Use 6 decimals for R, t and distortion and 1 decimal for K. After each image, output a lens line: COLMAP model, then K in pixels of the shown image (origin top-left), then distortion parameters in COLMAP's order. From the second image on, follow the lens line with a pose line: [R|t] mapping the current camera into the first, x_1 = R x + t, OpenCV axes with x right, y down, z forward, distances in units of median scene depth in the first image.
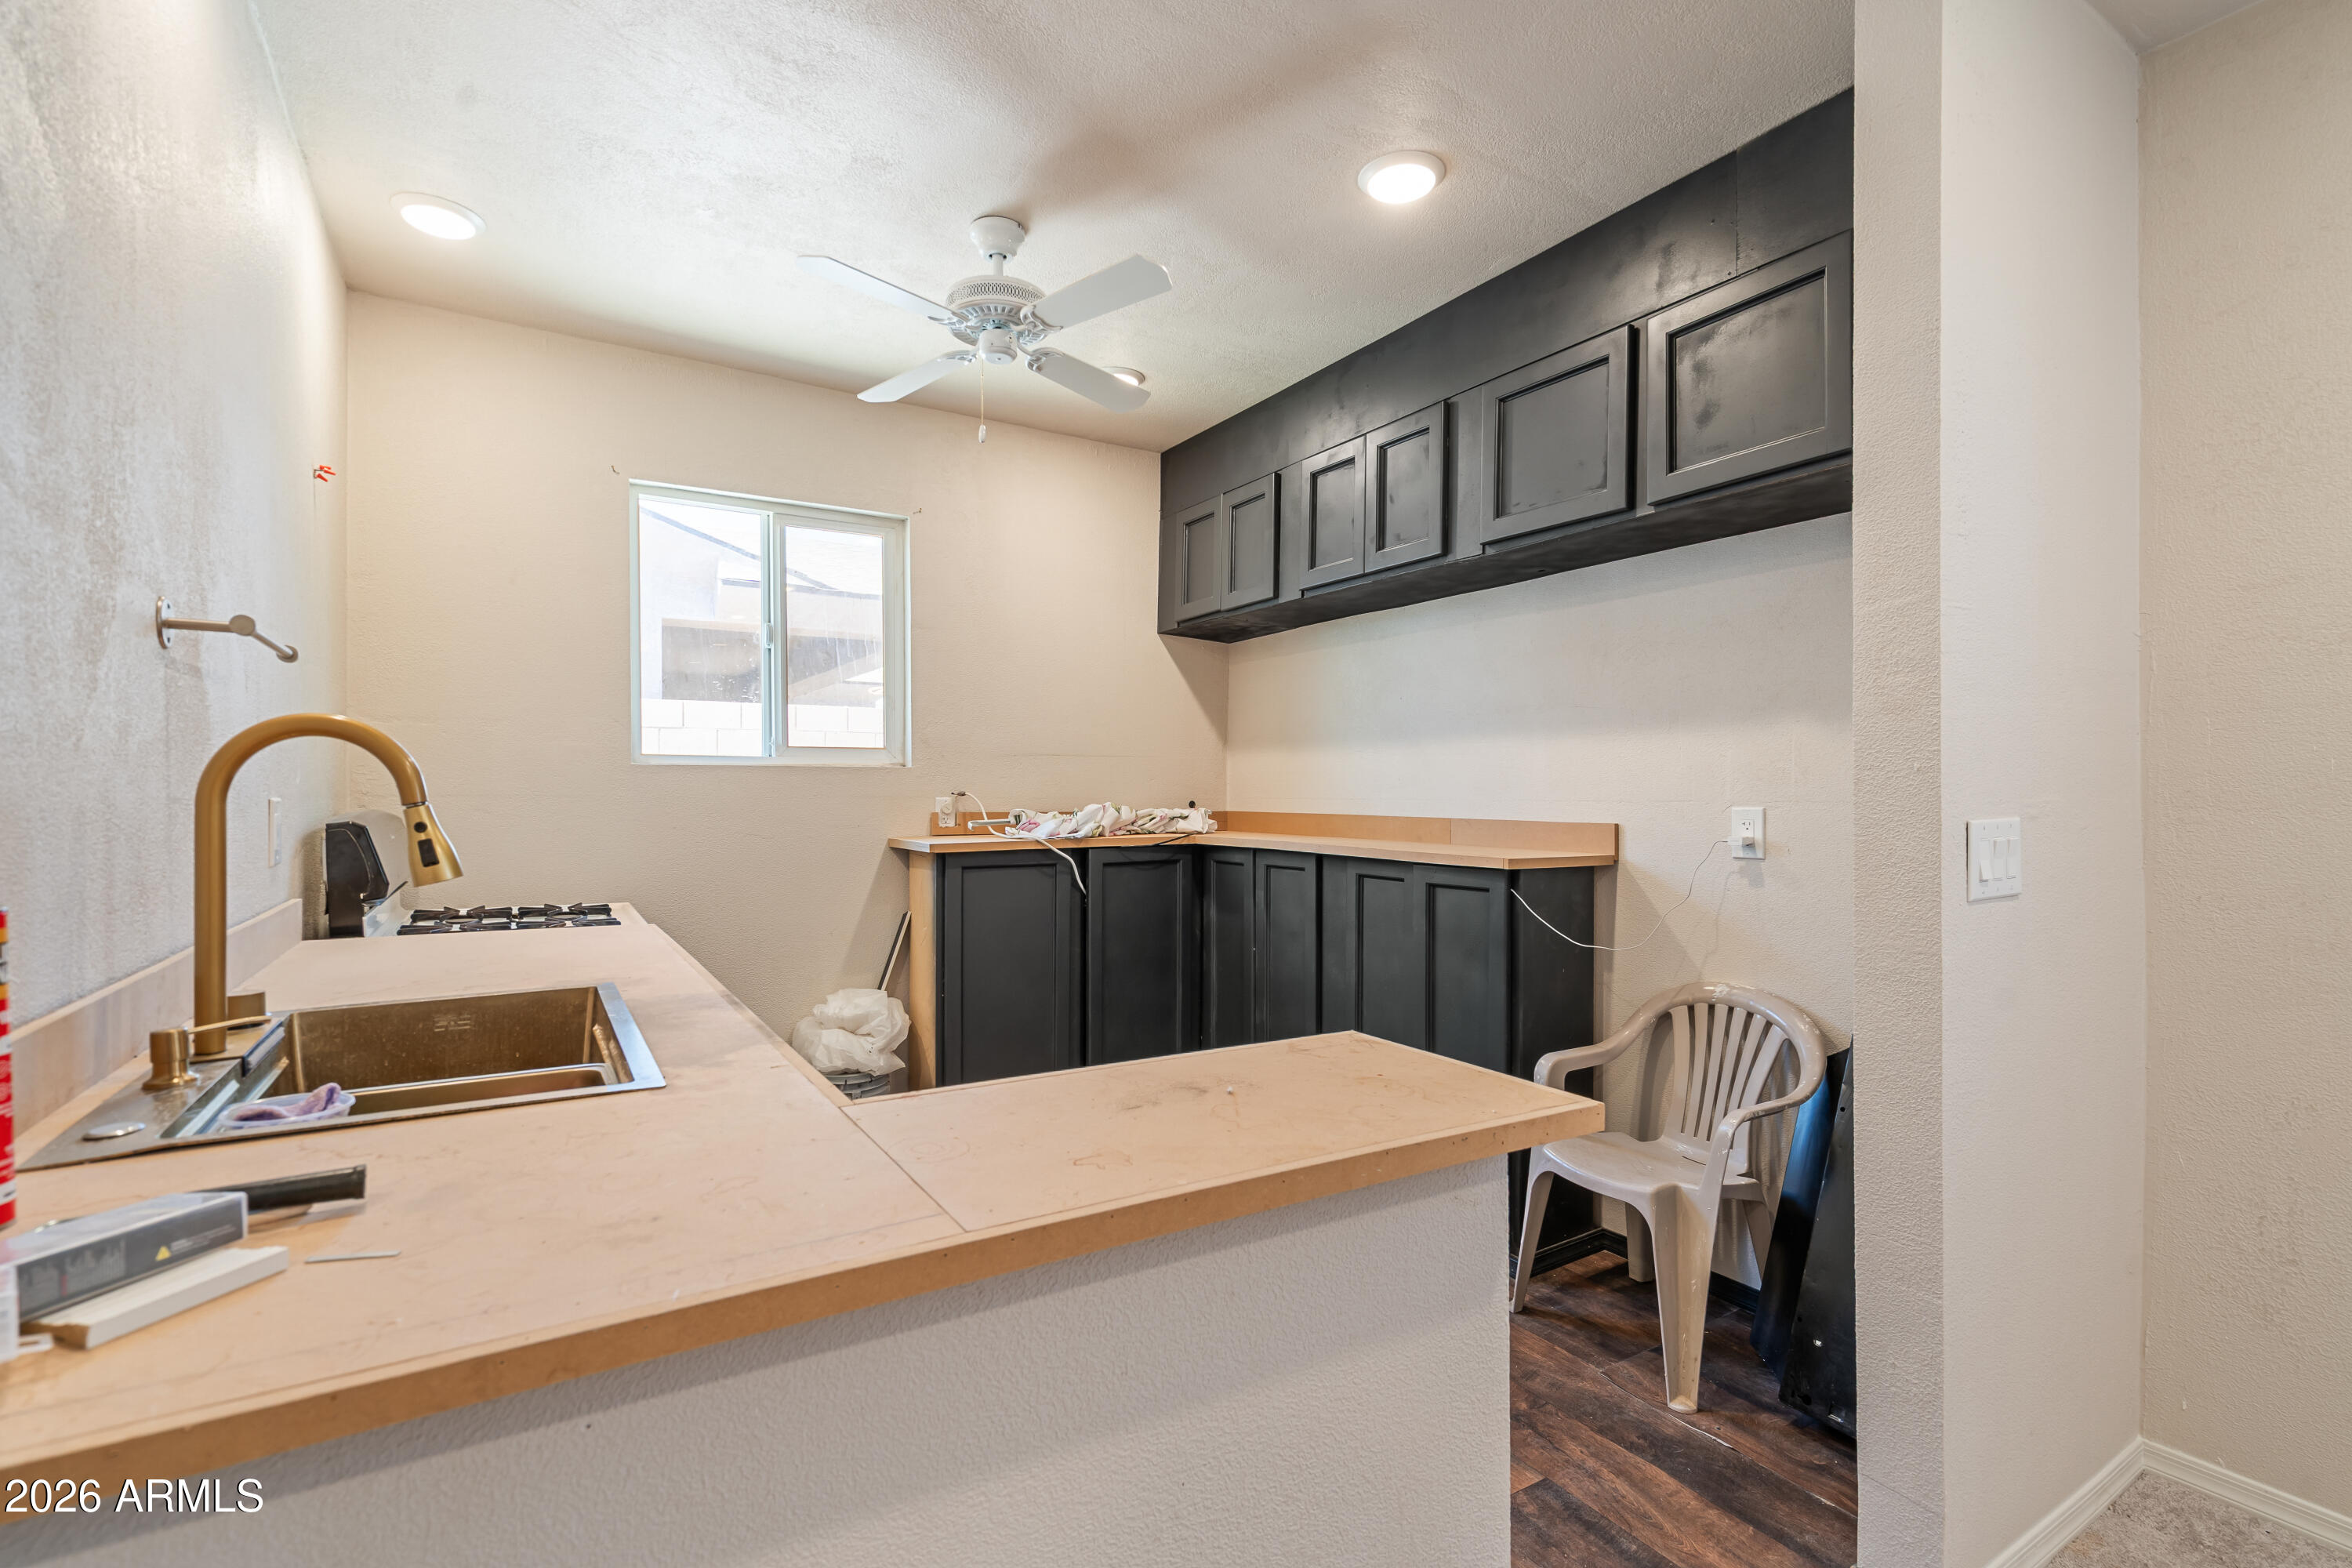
lens RADIAL K [[1071.9, 0, 1174.2], [0, 1071.9, 802.2], [0, 0, 1]] dist [-0.002057, 0.000772]
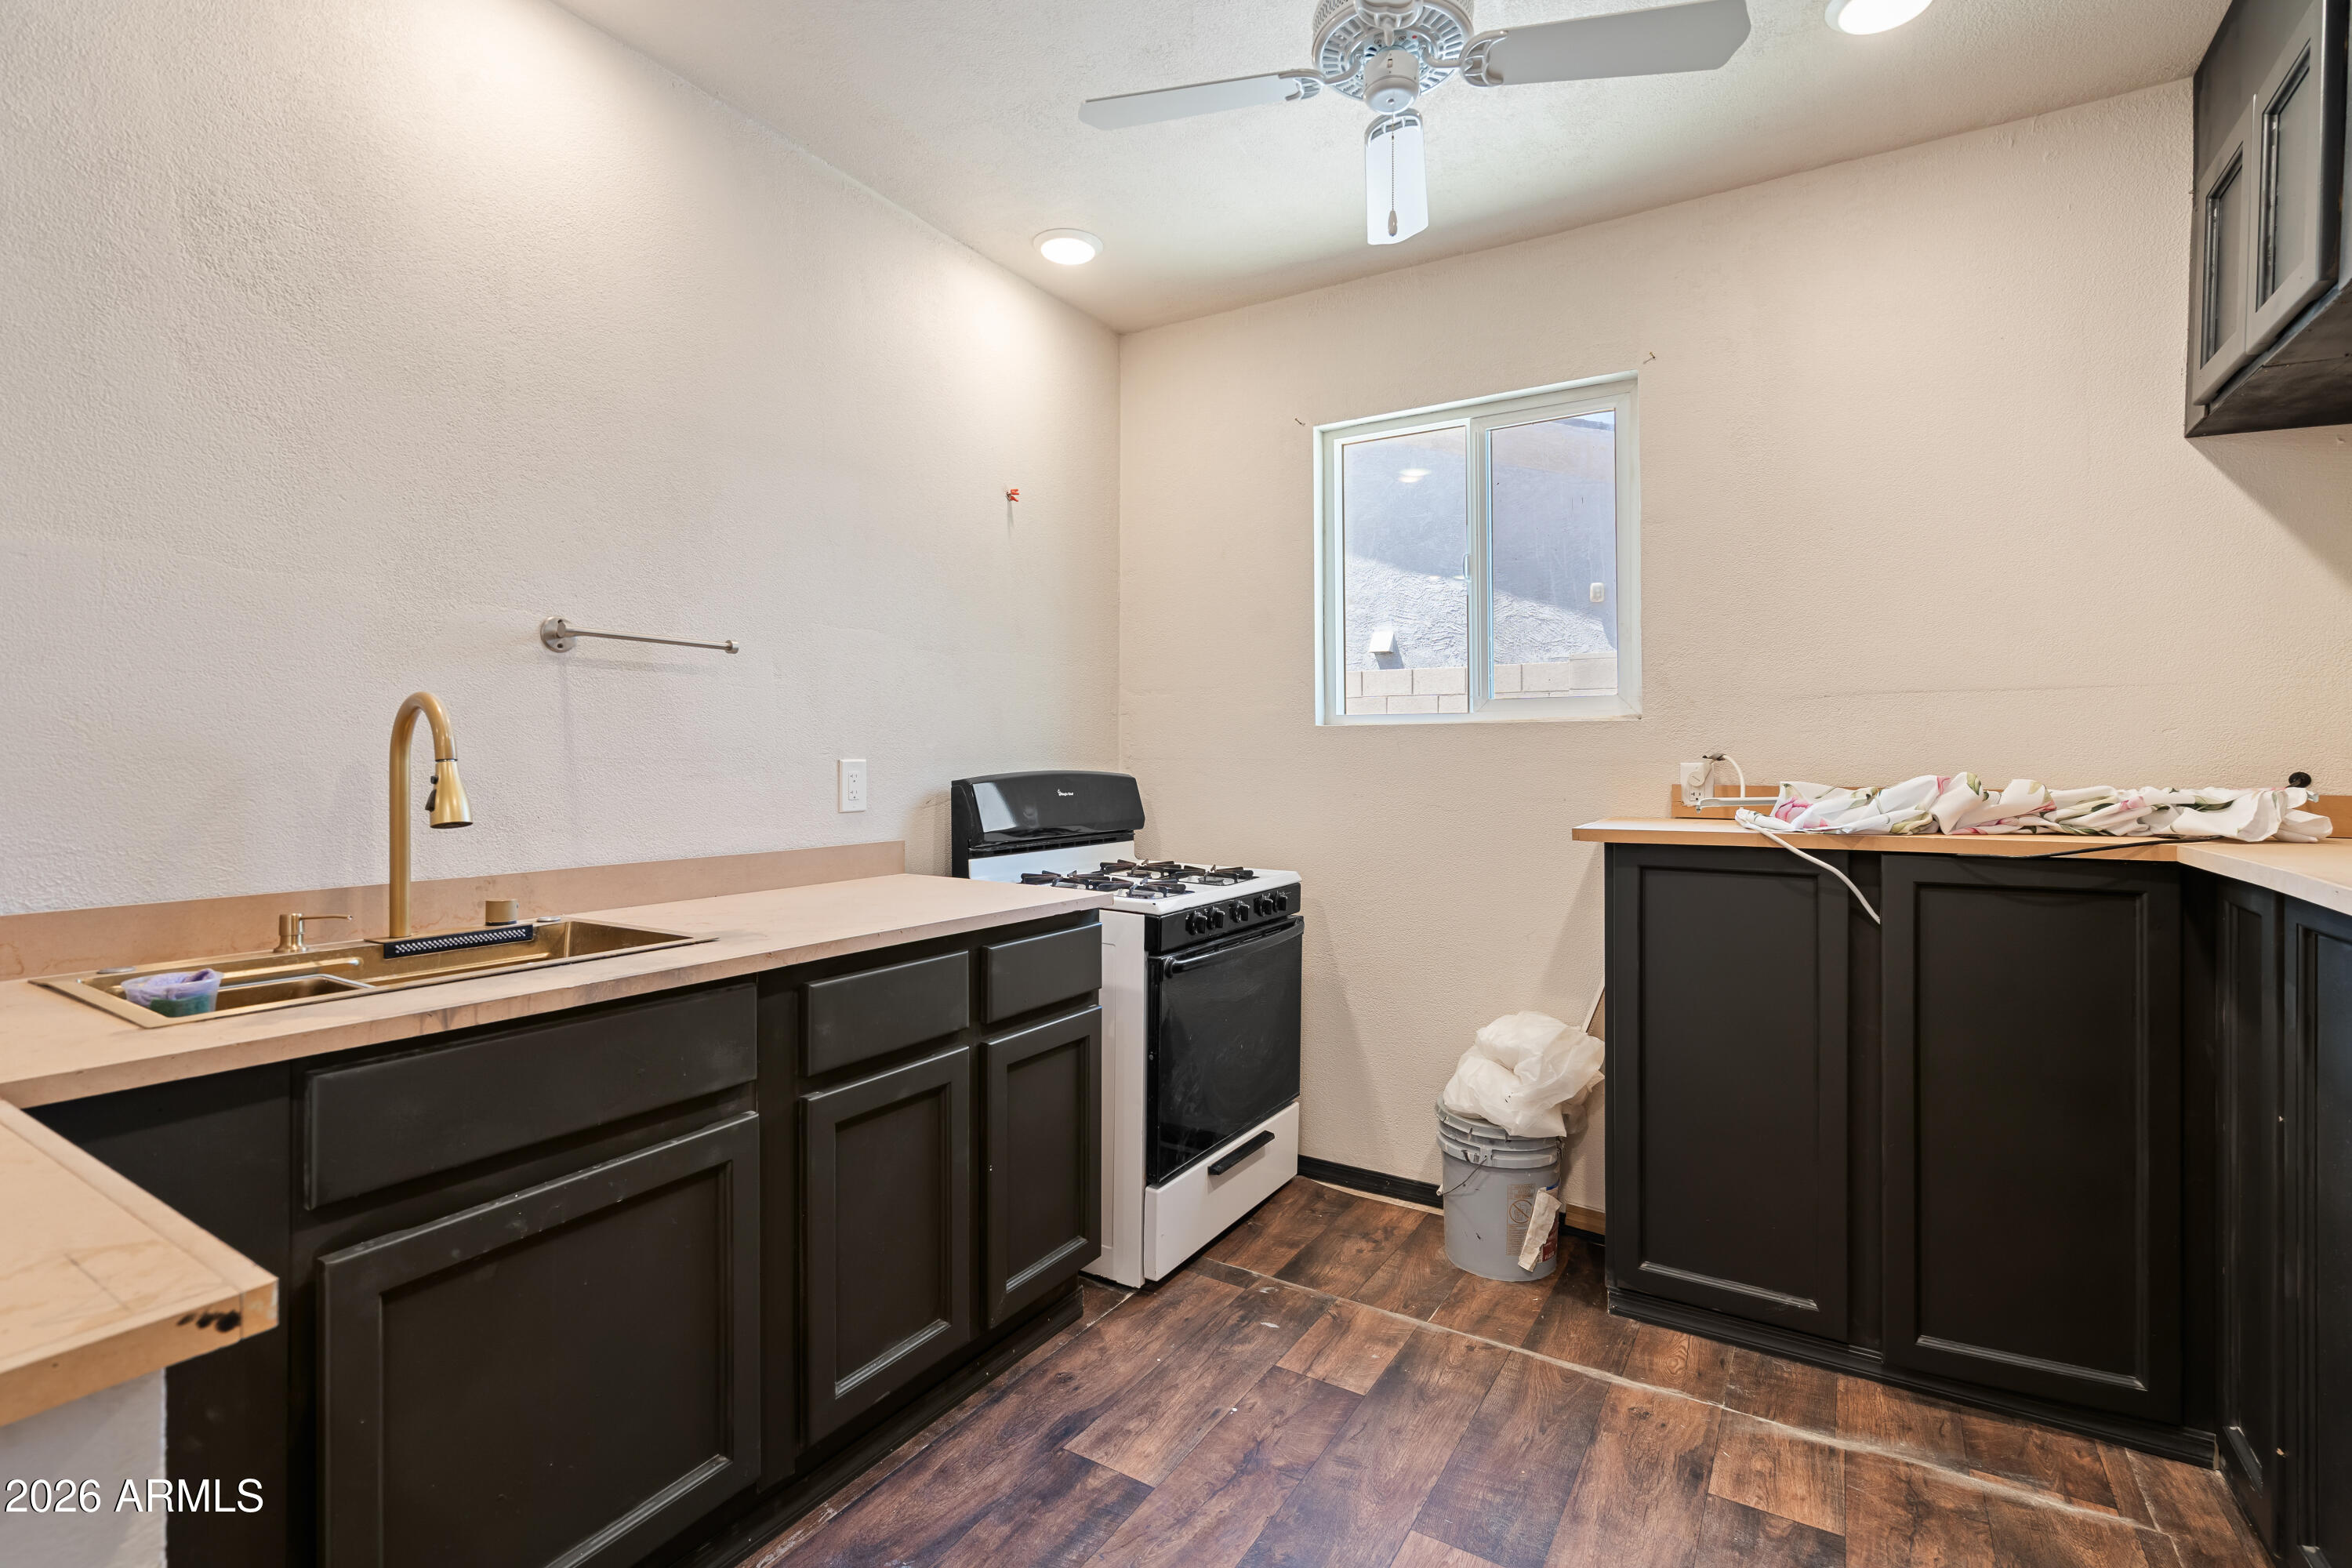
lens RADIAL K [[1079.2, 0, 1168.6], [0, 1079.2, 757.4], [0, 0, 1]] dist [-0.000600, 0.000313]
pose [[0.441645, -0.001735, -0.897188, 0.305832], [-0.008623, 0.999944, -0.006178, -0.000688], [0.897149, 0.010465, 0.441605, 0.476932]]
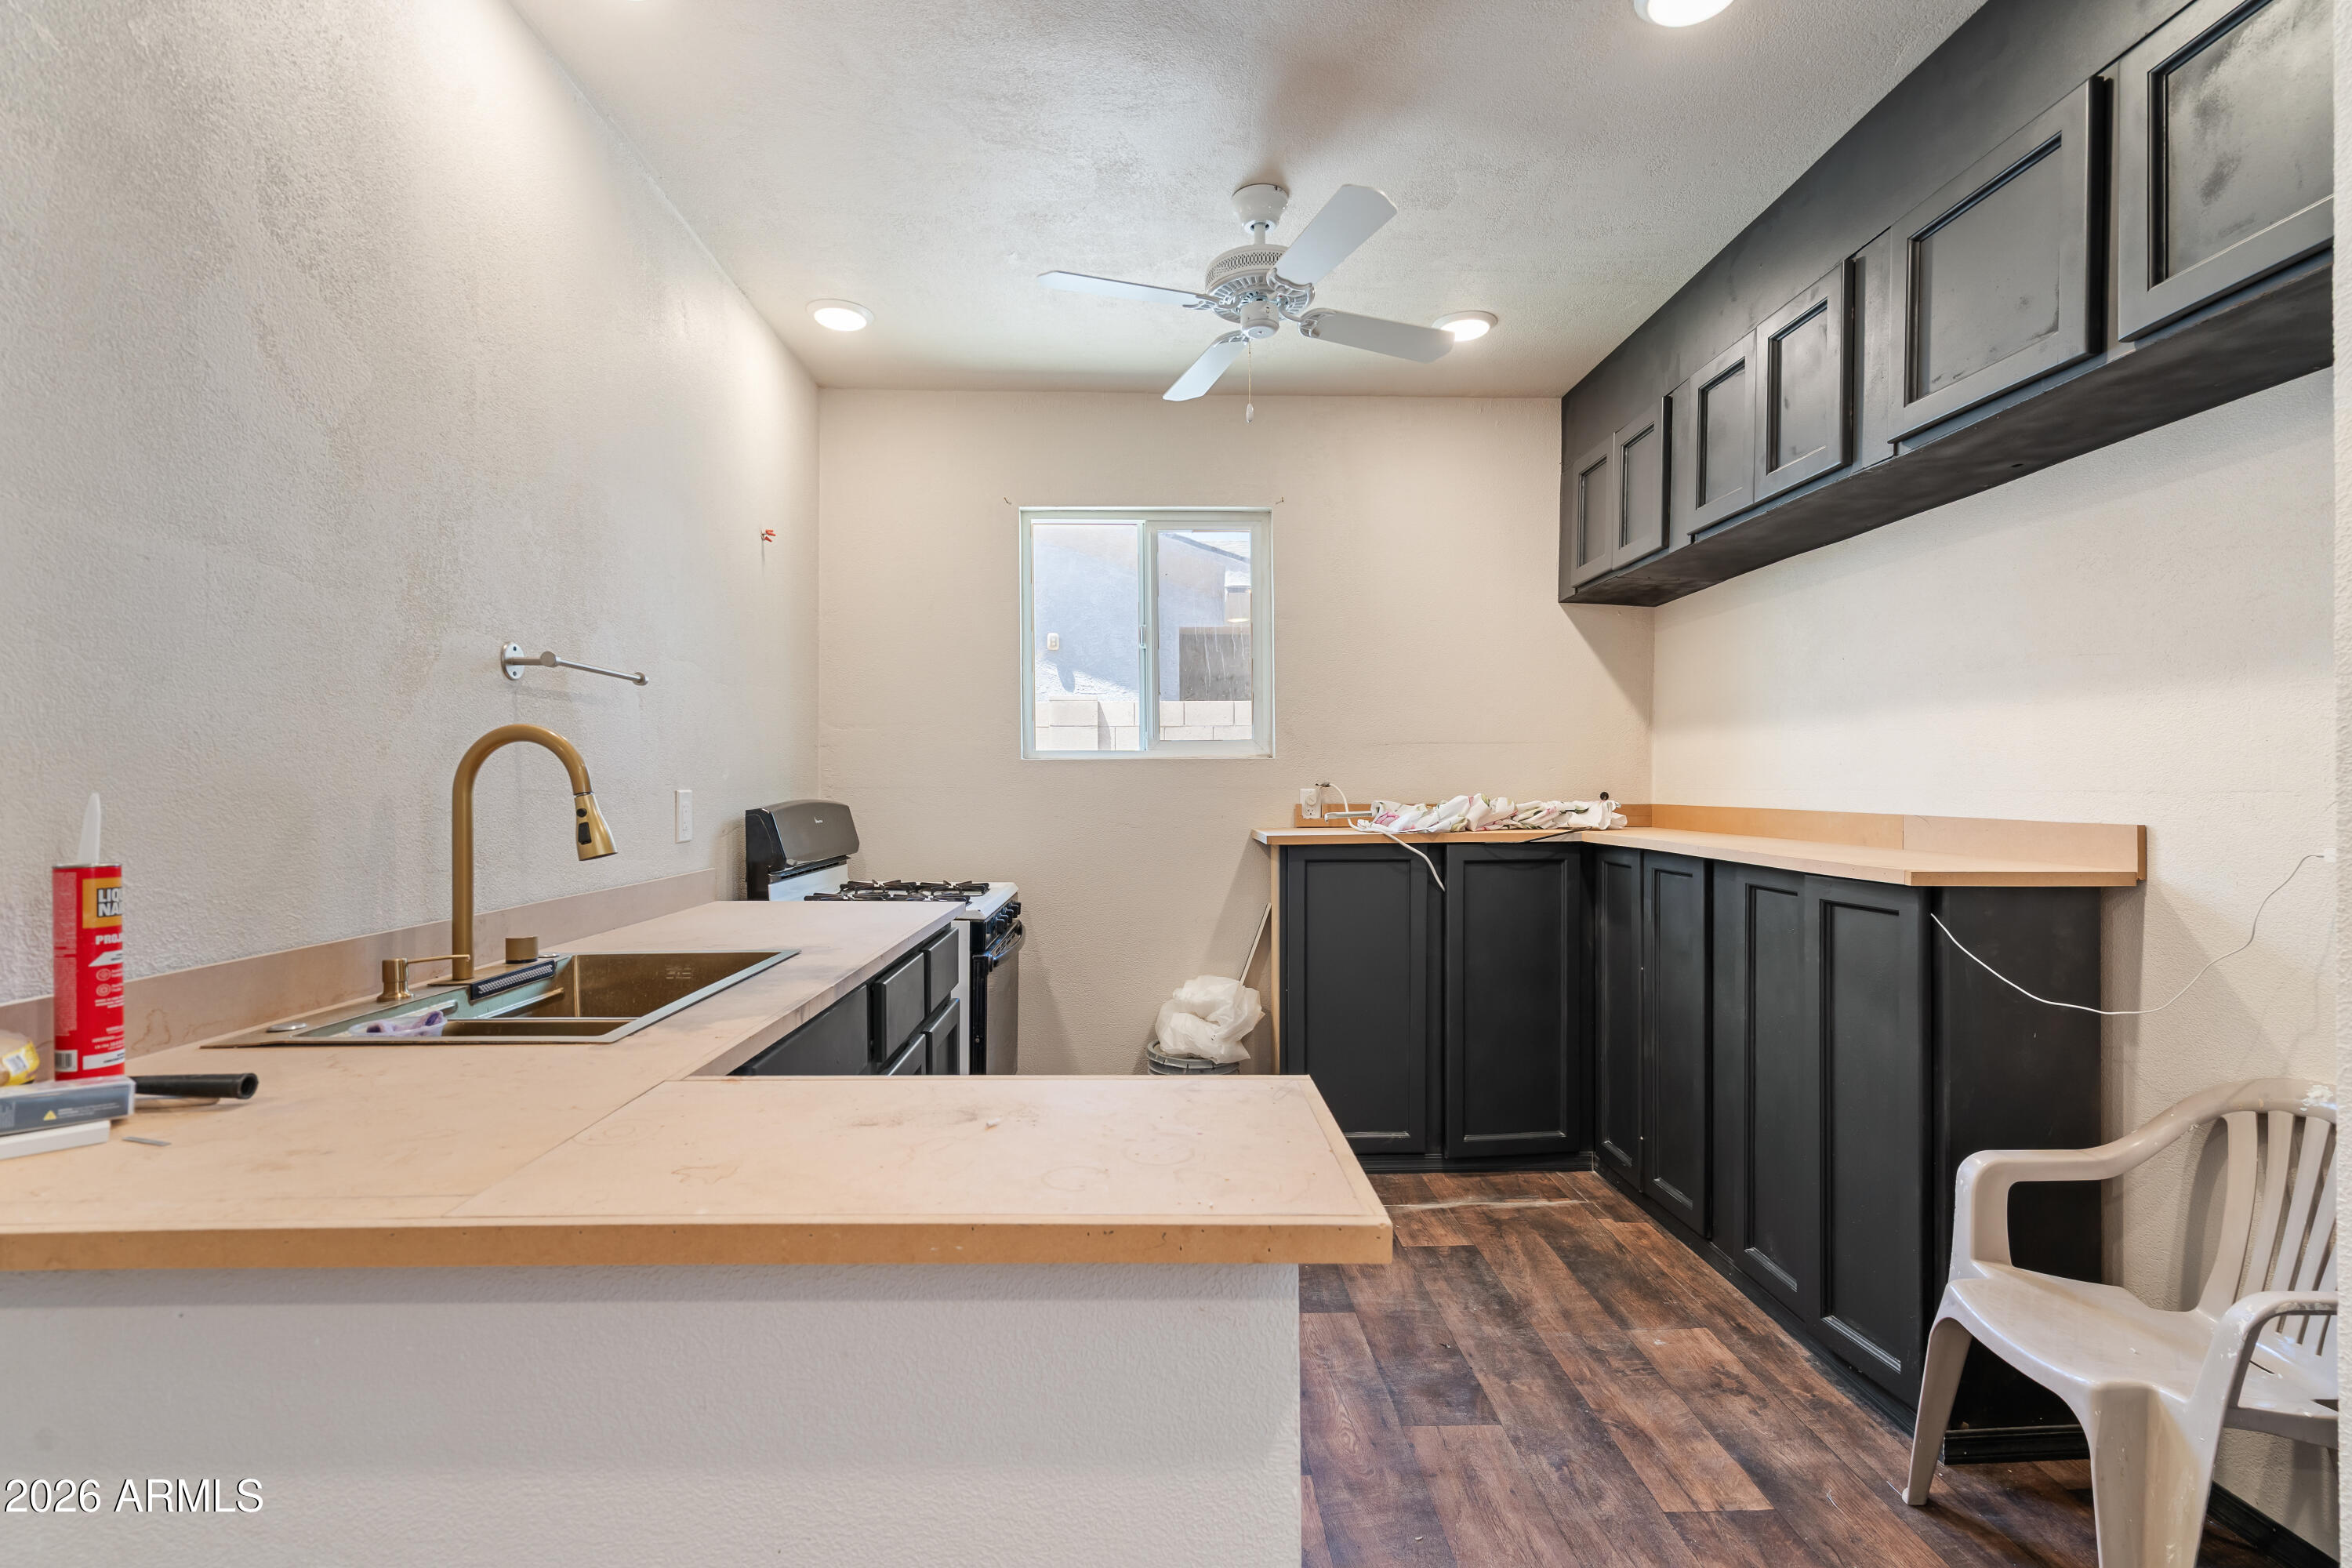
lens RADIAL K [[1071.3, 0, 1171.6], [0, 1071.3, 789.7], [0, 0, 1]] dist [-0.001949, 0.001015]
pose [[0.865258, -0.001644, -0.501324, 0.203255], [-0.000383, 0.999992, -0.003939, 0.000577], [0.501327, 0.003600, 0.865251, 0.105683]]
